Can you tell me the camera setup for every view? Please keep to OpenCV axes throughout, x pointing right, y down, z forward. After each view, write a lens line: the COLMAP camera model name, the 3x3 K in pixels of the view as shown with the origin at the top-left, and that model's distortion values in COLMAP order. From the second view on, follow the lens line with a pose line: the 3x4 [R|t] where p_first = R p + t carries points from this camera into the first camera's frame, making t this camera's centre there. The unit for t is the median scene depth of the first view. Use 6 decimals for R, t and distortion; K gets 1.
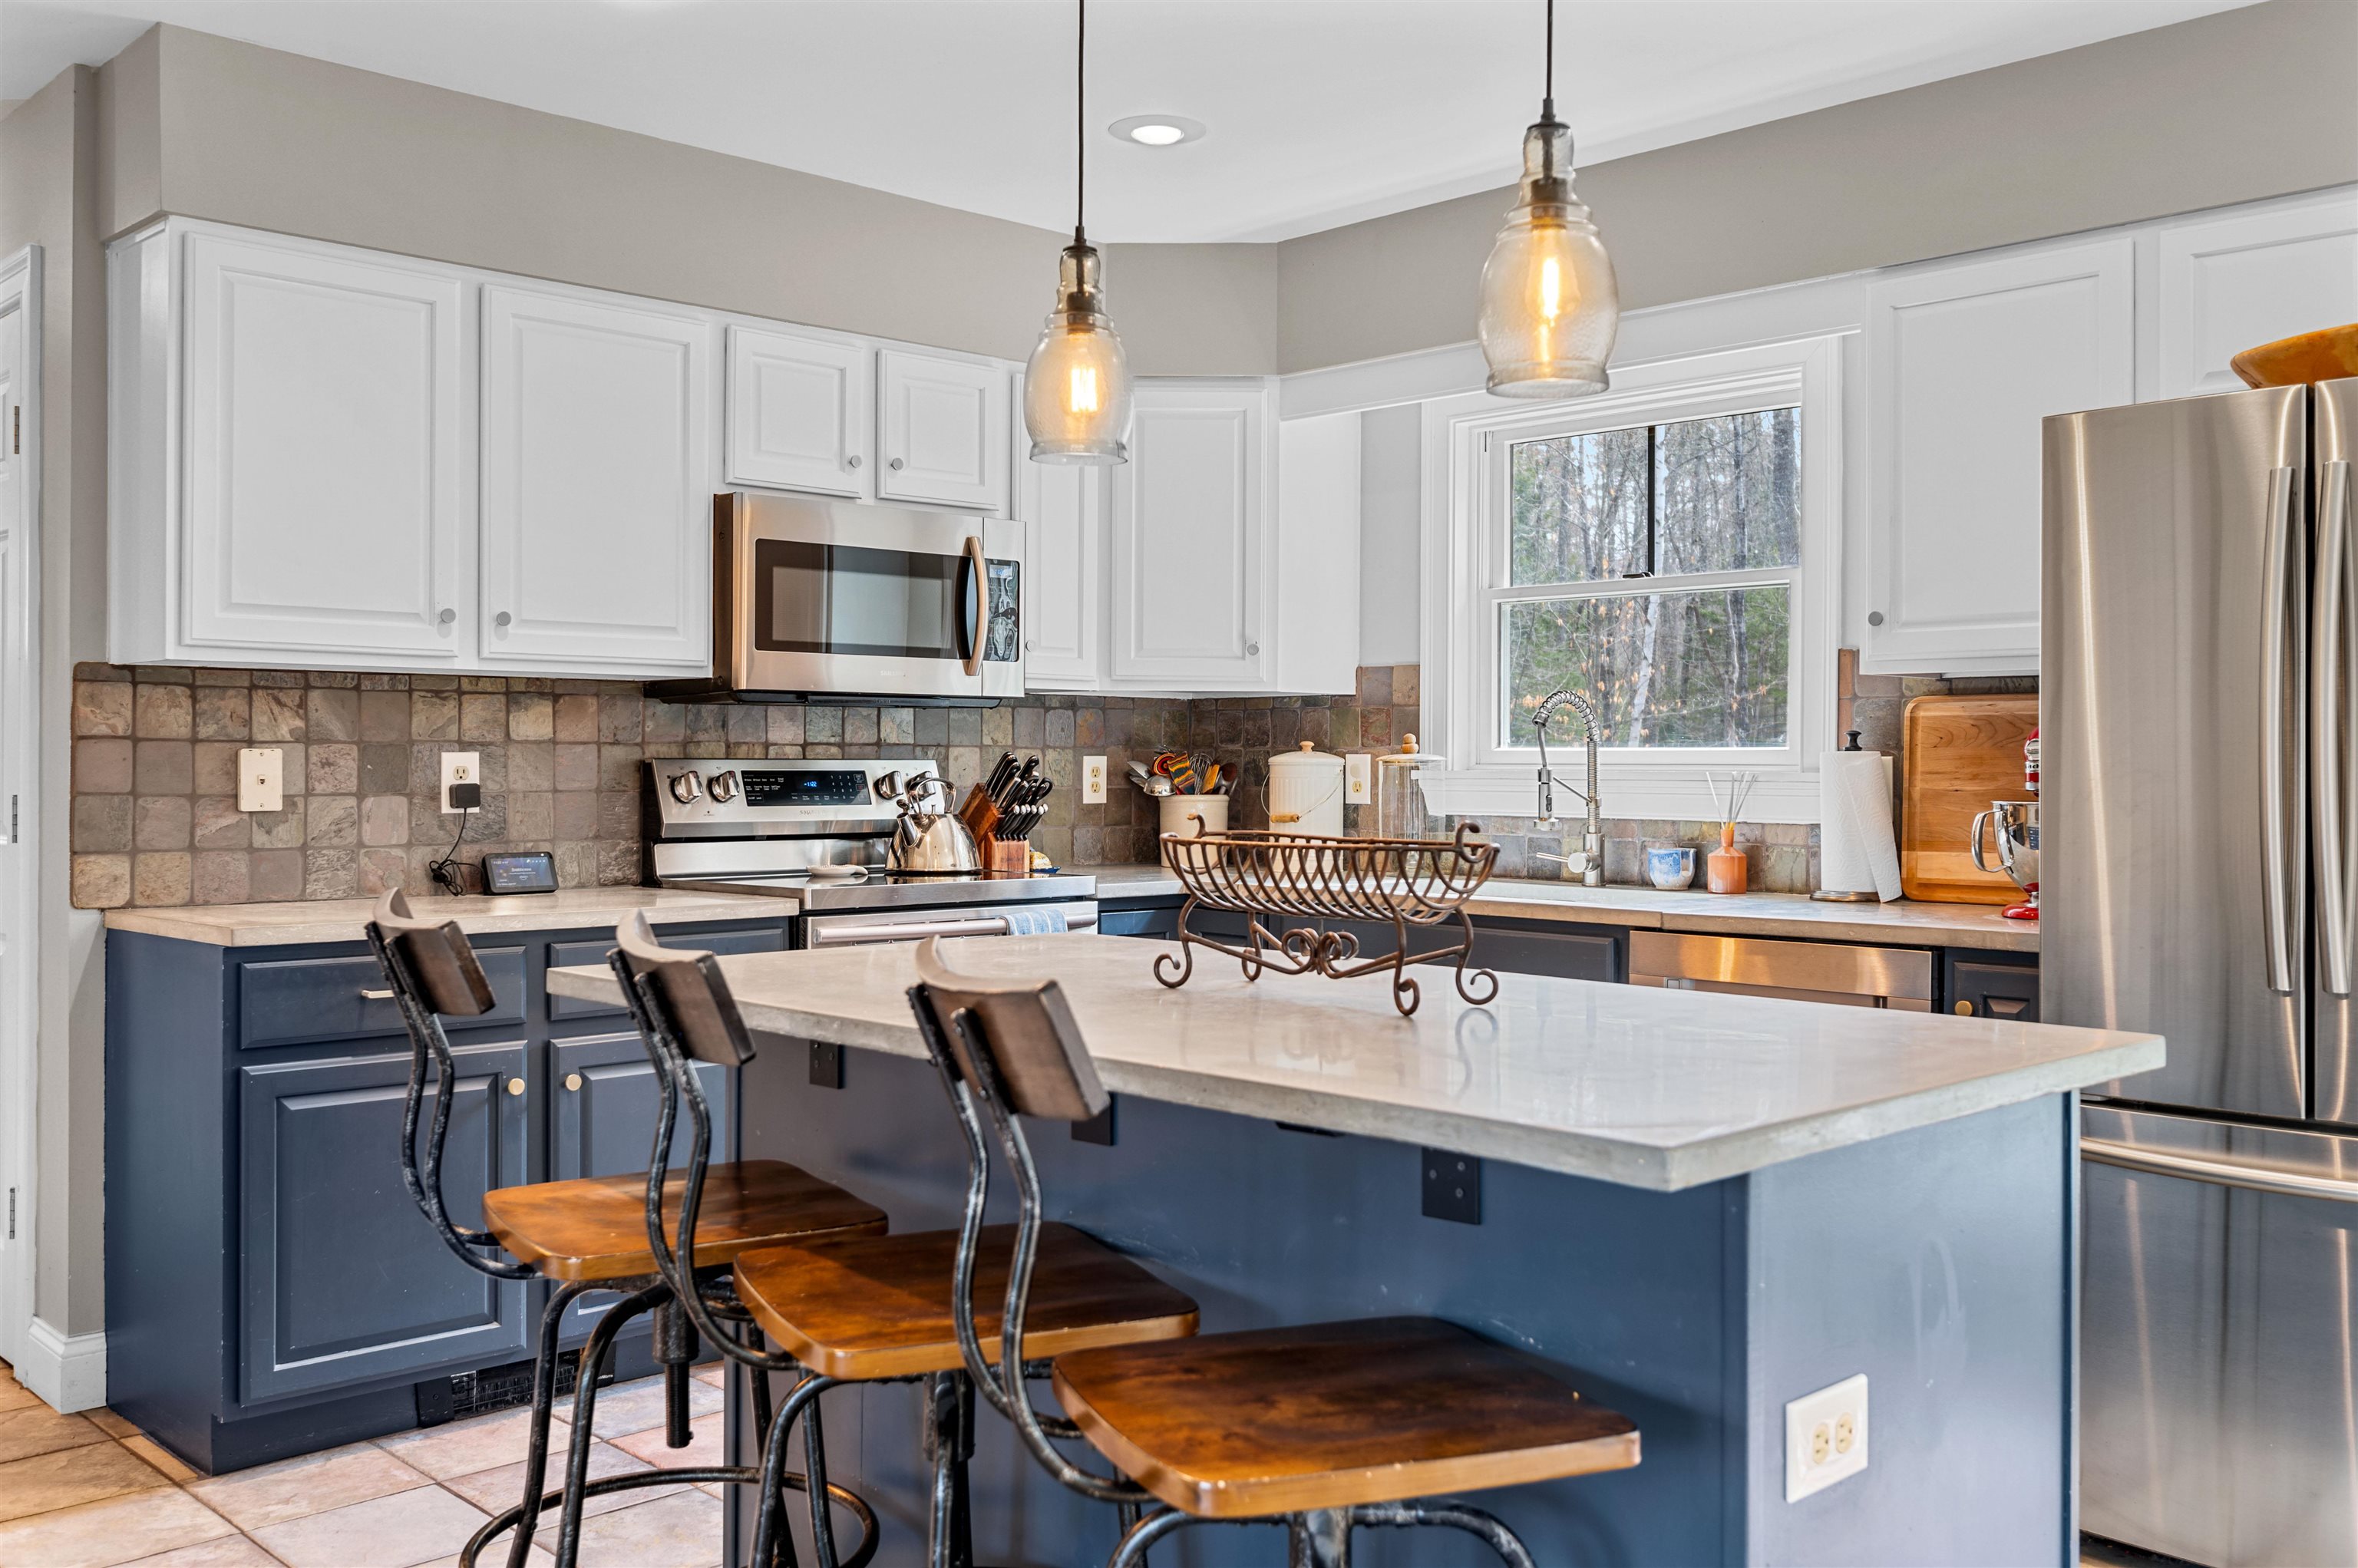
lens RADIAL K [[2055.2, 0, 1171.1], [0, 2055.2, 756.2], [0, 0, 1]] dist [-0.008905, -0.000842]
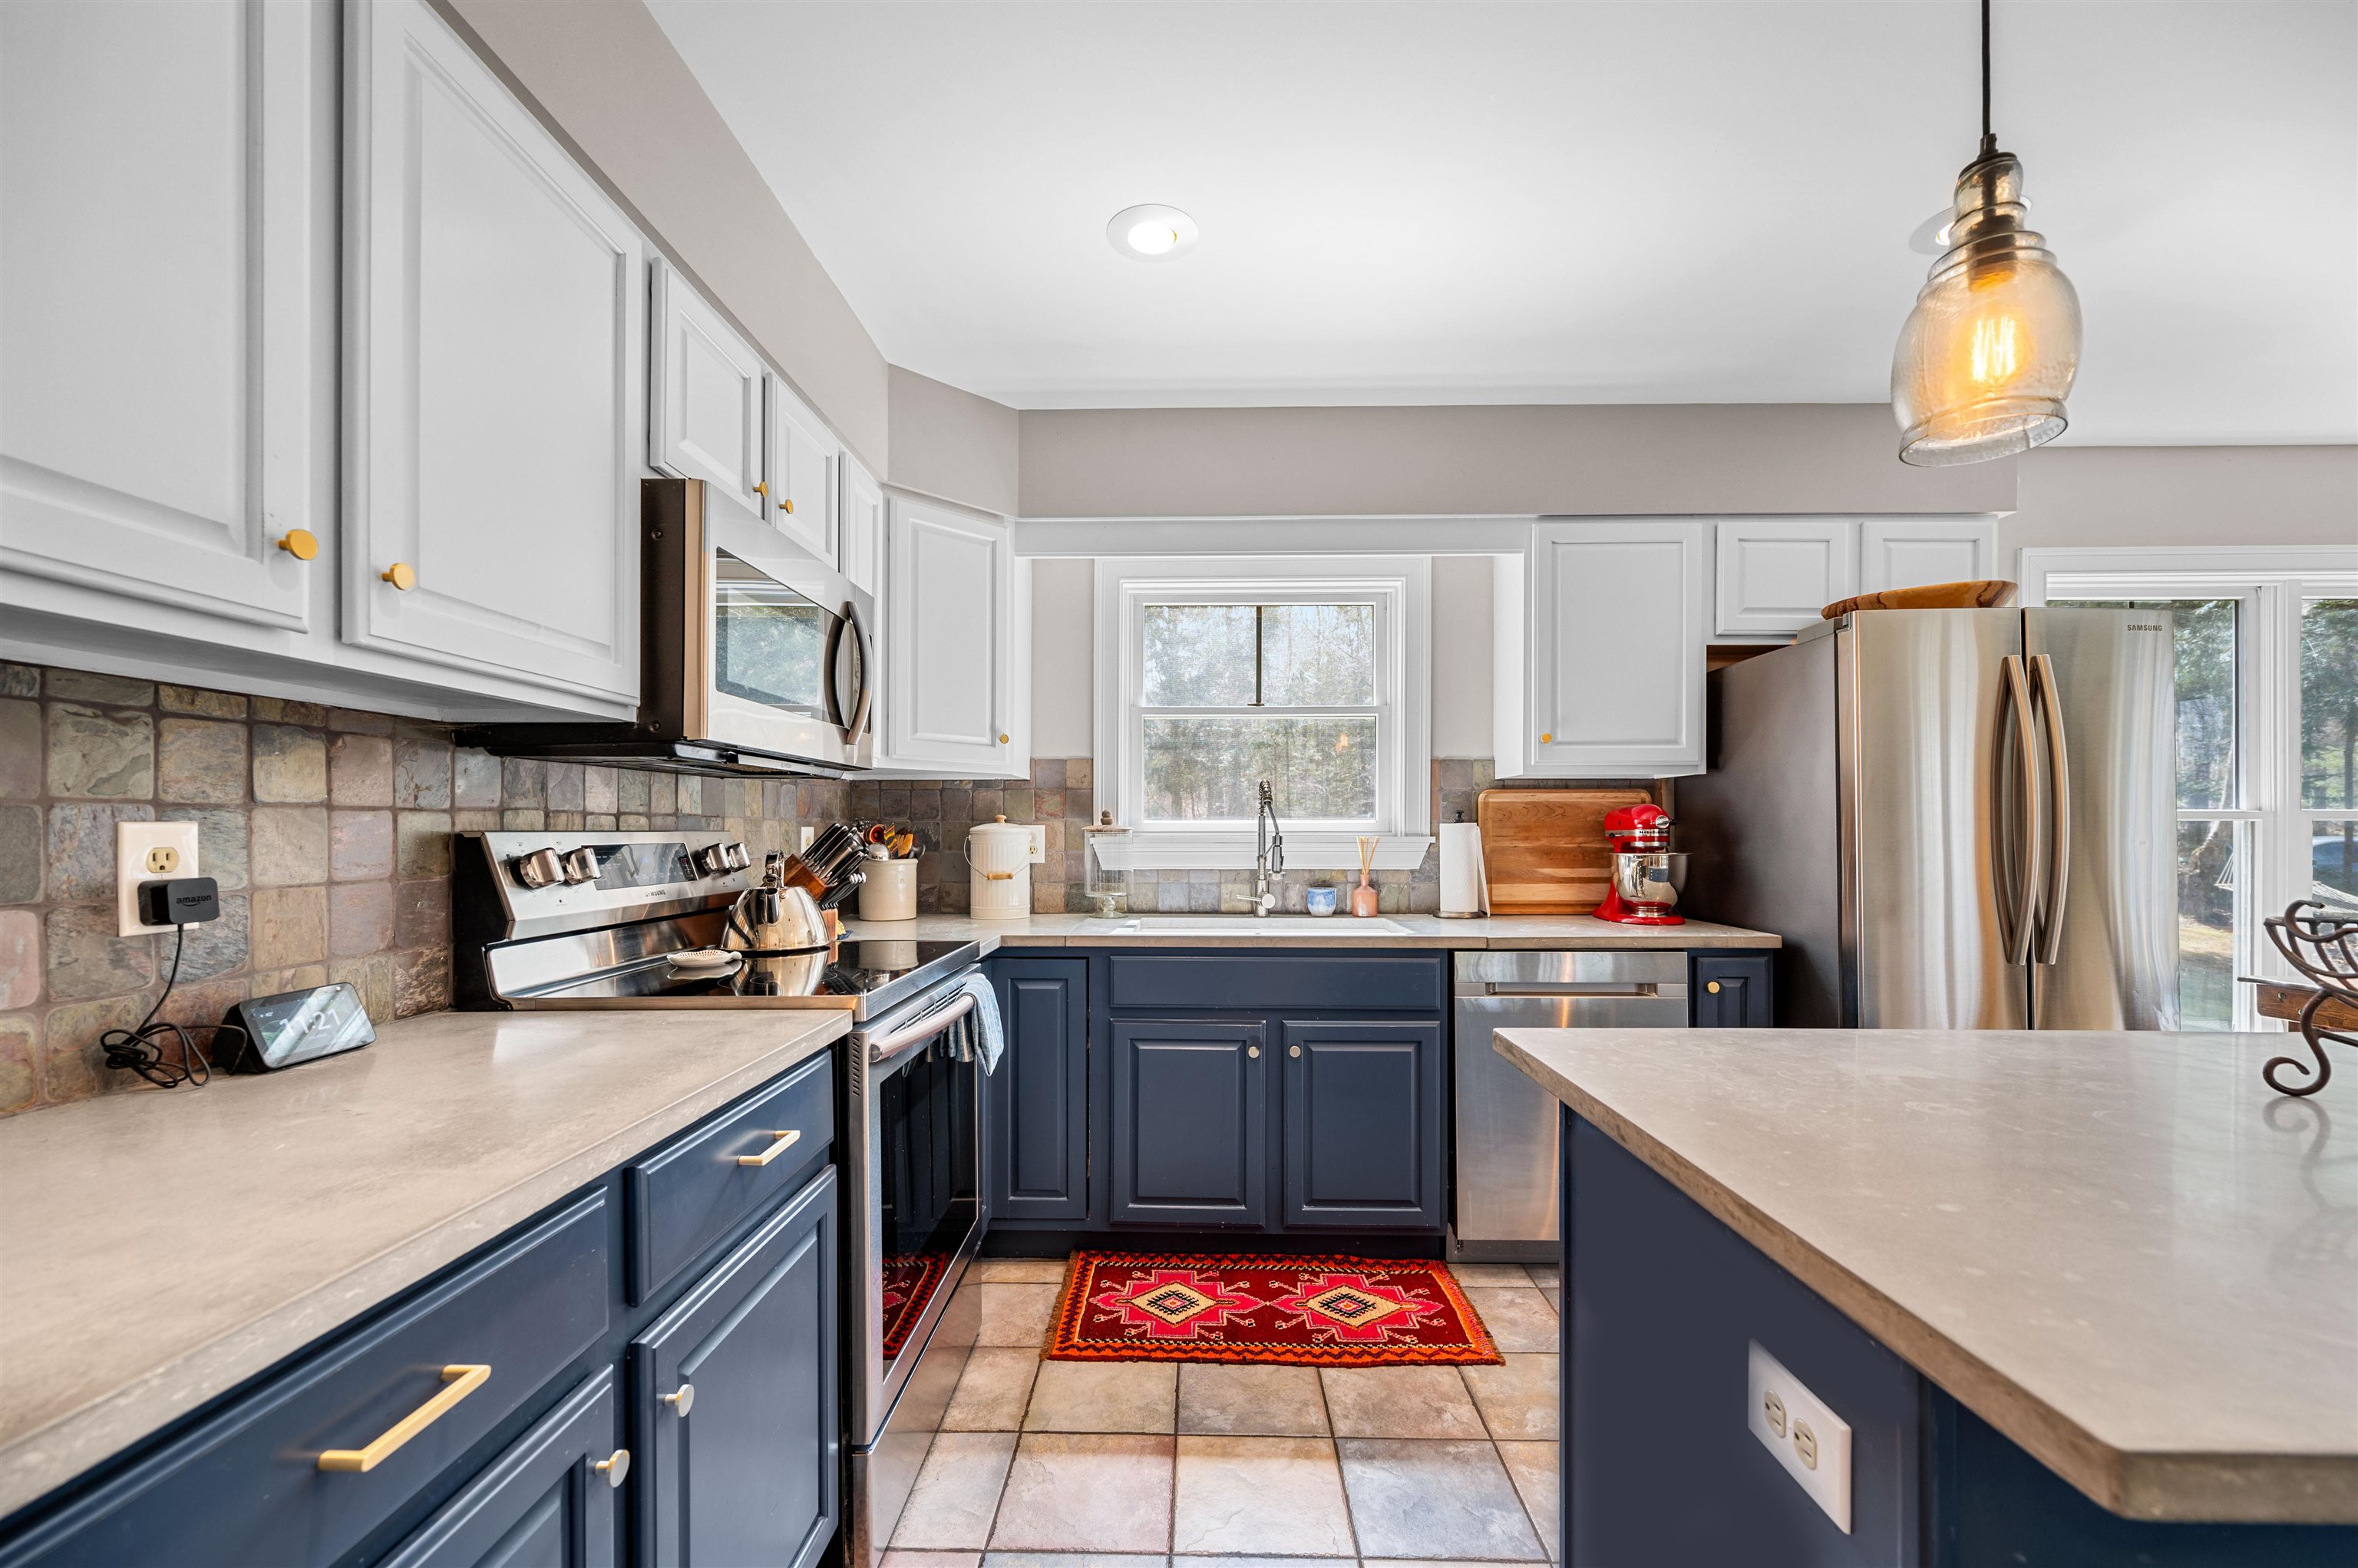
lens RADIAL K [[943.8, 0, 1182.0], [0, 943.8, 826.7], [0, 0, 1]] dist [-0.000023, 0.000123]
pose [[0.705083, -0.001550, 0.709123, -0.313571], [0.001123, 0.999999, 0.001069, -0.000577], [-0.709124, 0.000043, 0.705084, 0.592619]]
